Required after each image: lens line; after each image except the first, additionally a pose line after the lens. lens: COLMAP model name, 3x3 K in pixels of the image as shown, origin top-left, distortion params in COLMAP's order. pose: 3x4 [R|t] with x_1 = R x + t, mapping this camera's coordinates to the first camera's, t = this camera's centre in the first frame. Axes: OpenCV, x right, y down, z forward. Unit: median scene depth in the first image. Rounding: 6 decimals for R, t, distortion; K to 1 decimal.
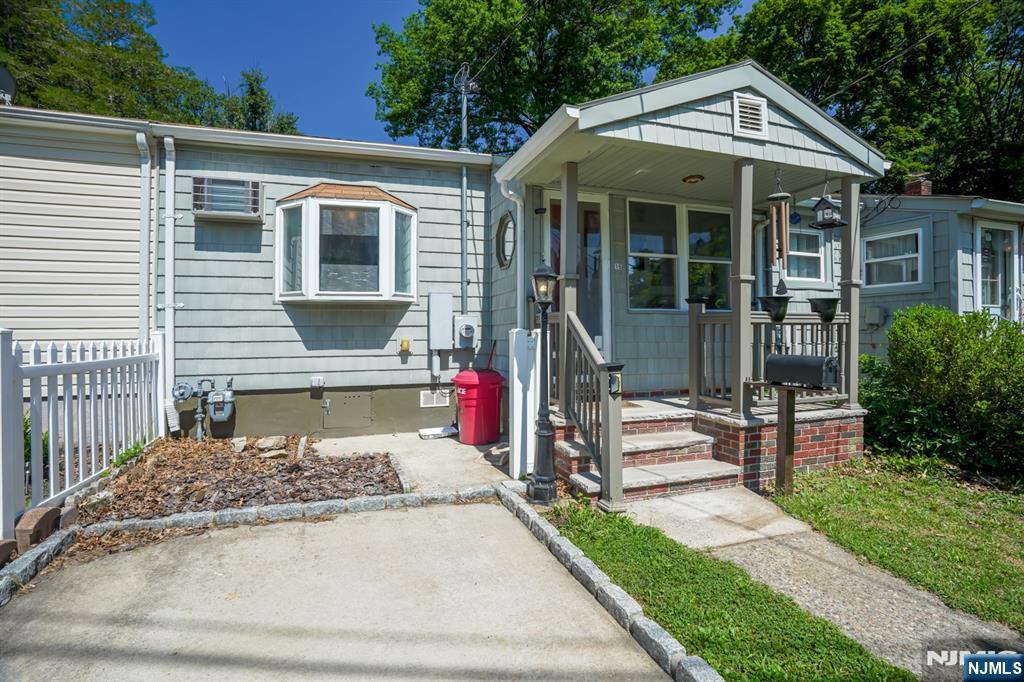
lens RADIAL K [[490.9, 0, 512.0], [0, 490.9, 341.0], [0, 0, 1]] dist [-0.053110, 0.018233]
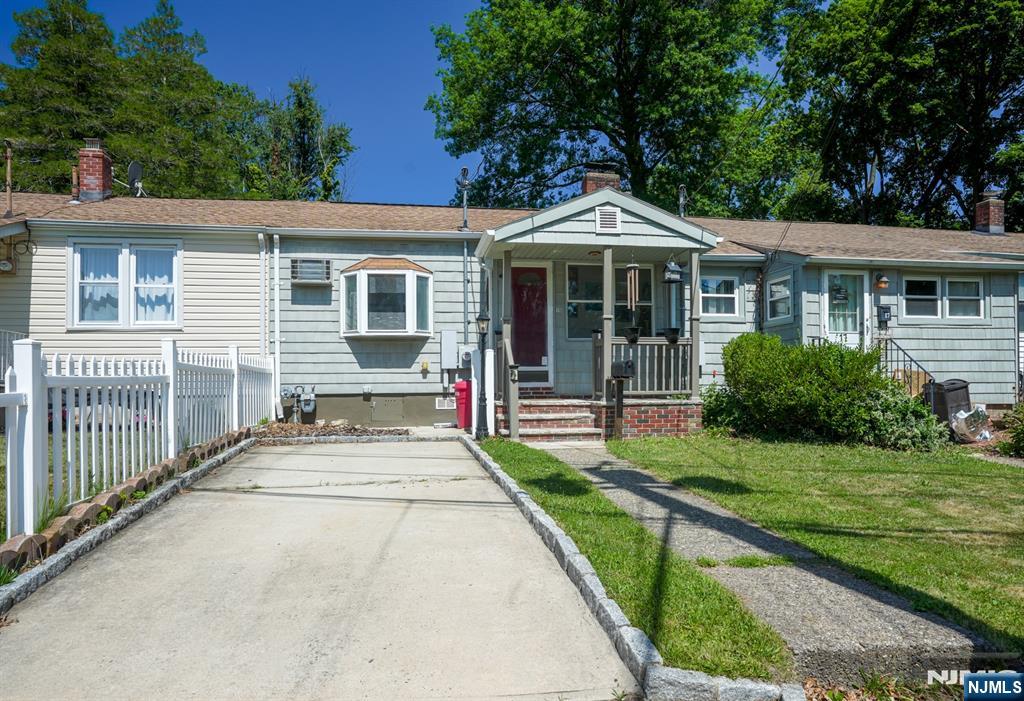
lens RADIAL K [[605.3, 0, 513.0], [0, 605.3, 402.3], [0, 0, 1]] dist [-0.002423, 0.000308]
pose [[0.987457, 0.003347, -0.157854, 0.356734], [-0.000889, 0.999877, 0.015640, 0.096183], [0.157887, -0.015303, 0.987339, -0.815091]]
